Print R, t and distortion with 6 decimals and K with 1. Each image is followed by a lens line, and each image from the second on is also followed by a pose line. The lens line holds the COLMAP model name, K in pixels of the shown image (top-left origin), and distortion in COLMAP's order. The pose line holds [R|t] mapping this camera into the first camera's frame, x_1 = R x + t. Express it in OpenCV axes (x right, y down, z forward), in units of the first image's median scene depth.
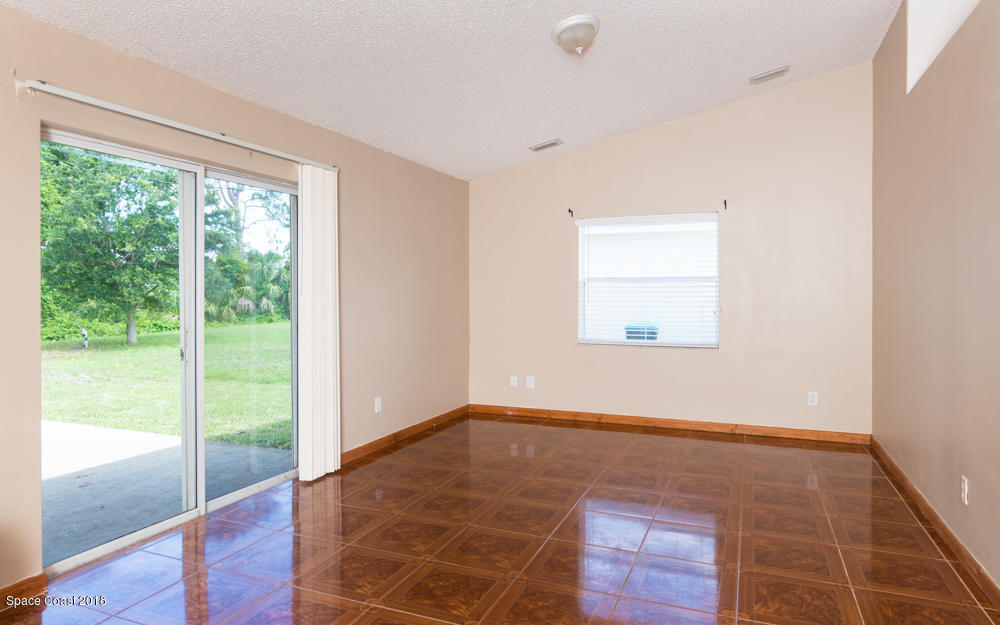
lens RADIAL K [[608.4, 0, 499.5], [0, 608.4, 287.3], [0, 0, 1]] dist [-0.002686, -0.000638]
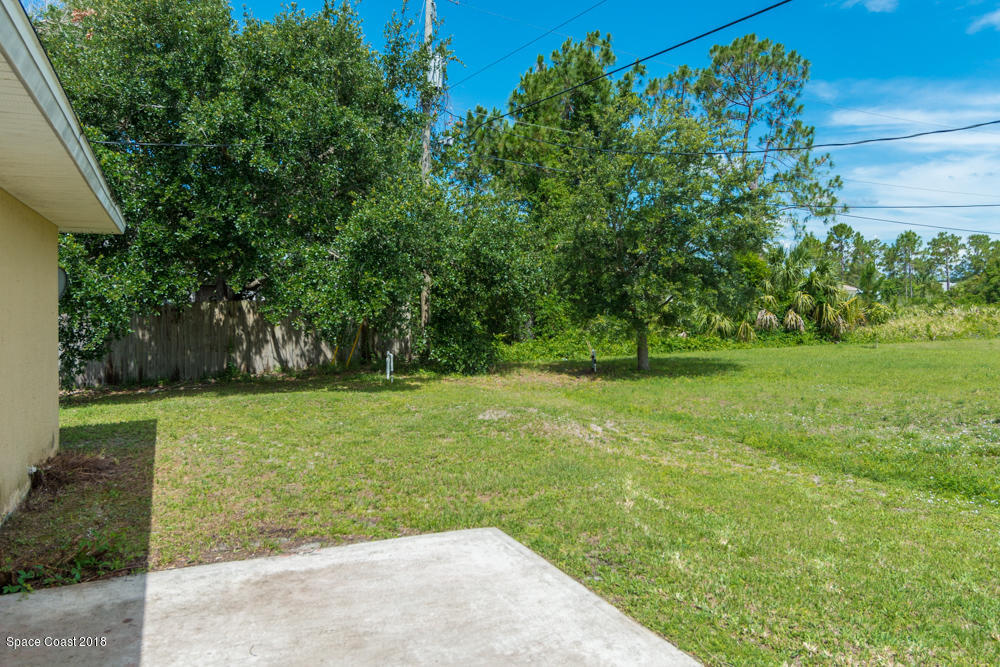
lens RADIAL K [[694.4, 0, 500.4], [0, 694.4, 333.1], [0, 0, 1]] dist [-0.003515, -0.000572]
pose [[0.747039, 0.034587, -0.663880, -0.144457], [0.003739, 0.998411, 0.056224, -0.008183], [0.664770, -0.044484, 0.745723, 0.202390]]
